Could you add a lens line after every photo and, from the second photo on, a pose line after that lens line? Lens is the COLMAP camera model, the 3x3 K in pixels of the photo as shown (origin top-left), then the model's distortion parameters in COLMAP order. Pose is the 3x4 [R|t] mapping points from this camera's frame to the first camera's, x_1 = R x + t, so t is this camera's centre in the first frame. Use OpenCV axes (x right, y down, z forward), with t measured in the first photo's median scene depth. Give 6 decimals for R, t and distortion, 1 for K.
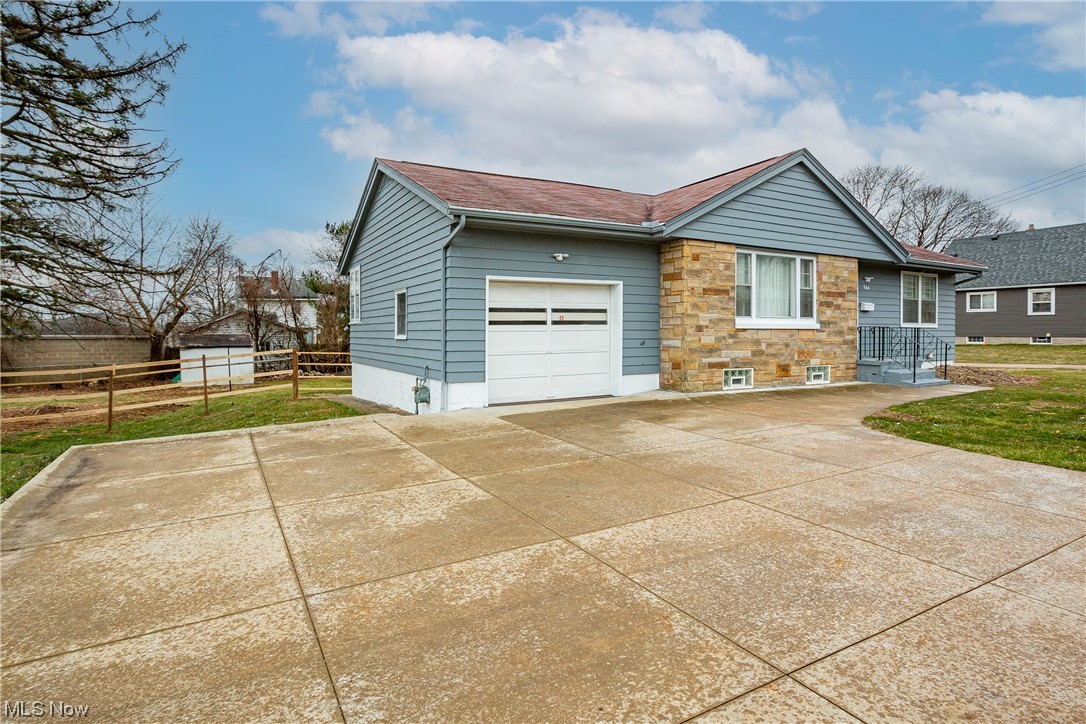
lens RADIAL K [[570.9, 0, 547.7], [0, 570.9, 361.7], [0, 0, 1]] dist [0.002715, 0.000095]
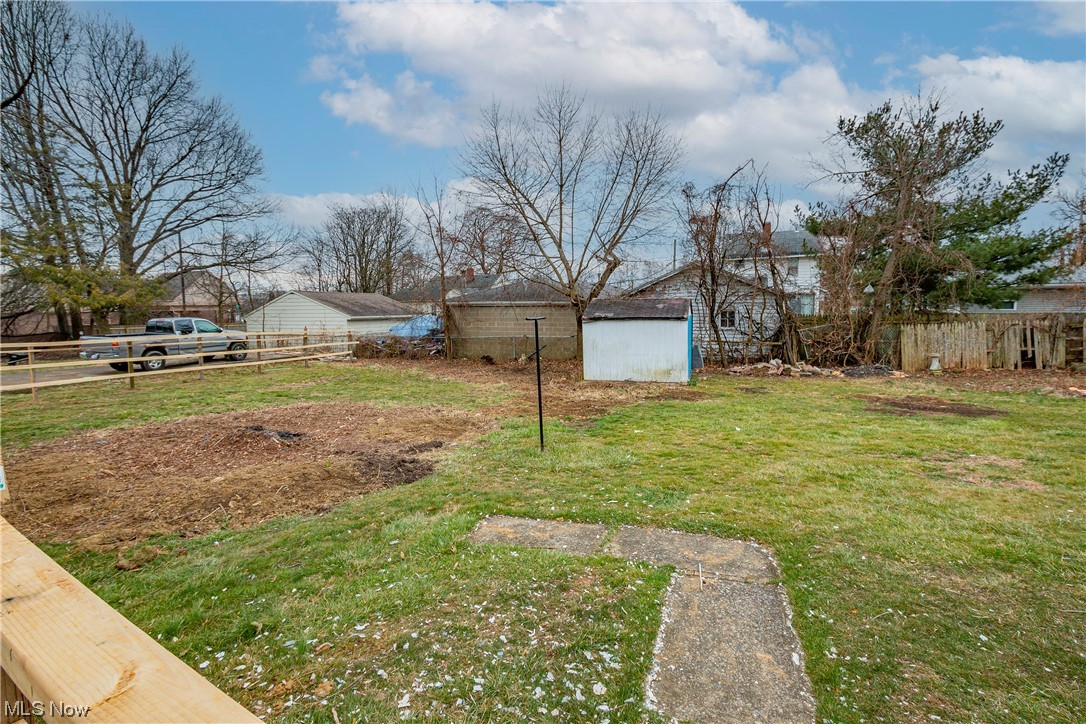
lens RADIAL K [[493.6, 0, 544.5], [0, 493.6, 368.7], [0, 0, 1]] dist [-0.022024, -0.000204]
pose [[0.624235, 0.097195, -0.775167, -0.200940], [-0.033165, 0.994633, 0.098005, -0.019298], [0.780532, -0.035470, 0.624108, 0.544389]]
